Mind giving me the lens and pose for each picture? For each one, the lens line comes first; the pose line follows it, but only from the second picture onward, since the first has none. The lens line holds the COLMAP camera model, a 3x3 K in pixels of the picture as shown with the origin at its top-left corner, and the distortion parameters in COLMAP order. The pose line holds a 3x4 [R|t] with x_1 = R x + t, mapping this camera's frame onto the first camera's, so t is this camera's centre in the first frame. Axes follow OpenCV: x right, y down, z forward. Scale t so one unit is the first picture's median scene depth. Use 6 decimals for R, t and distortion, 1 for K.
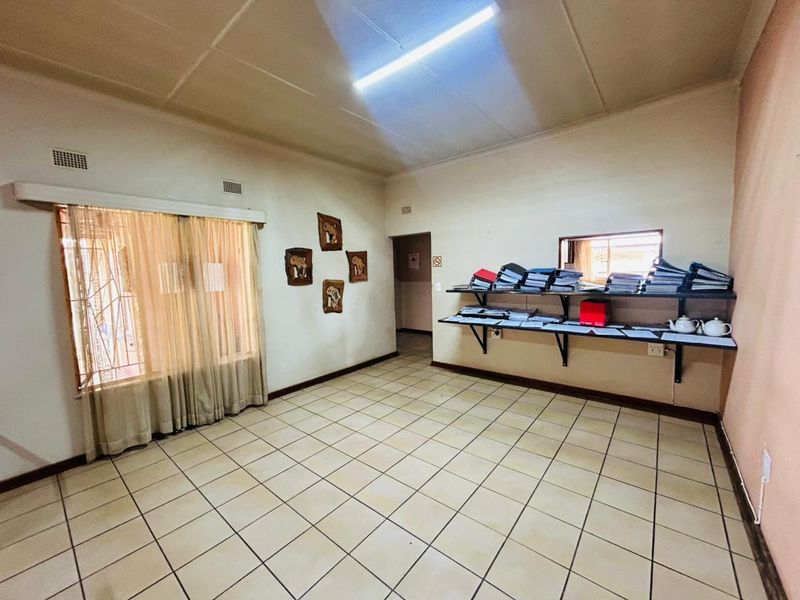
lens RADIAL K [[317.6, 0, 400.0], [0, 317.6, 300.0], [0, 0, 1]] dist [-0.000895, -0.000105]
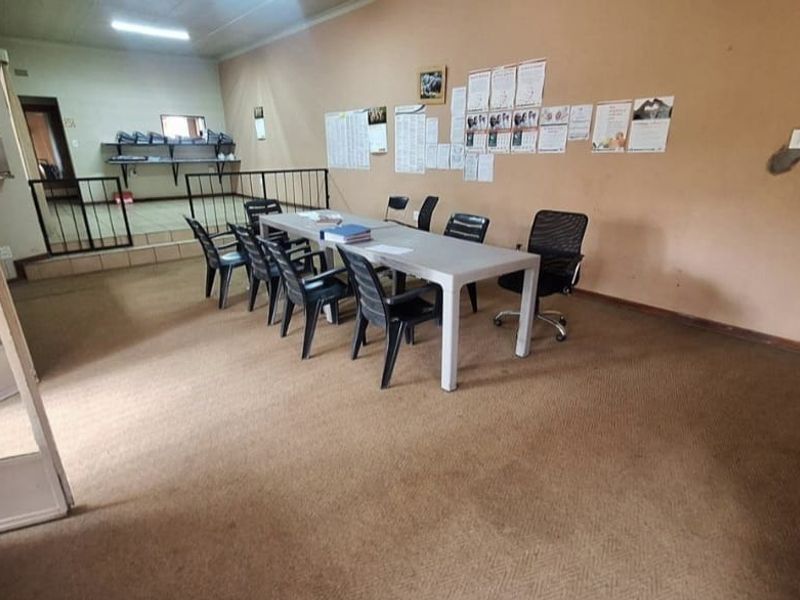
lens RADIAL K [[448.9, 0, 400.0], [0, 448.9, 300.0], [0, 0, 1]] dist [-0.000458, -0.000118]
pose [[0.186496, -0.311651, 0.931715, -2.643785], [0.088951, 0.949815, 0.299900, 0.222073], [-0.978421, 0.026947, 0.204858, -1.163726]]
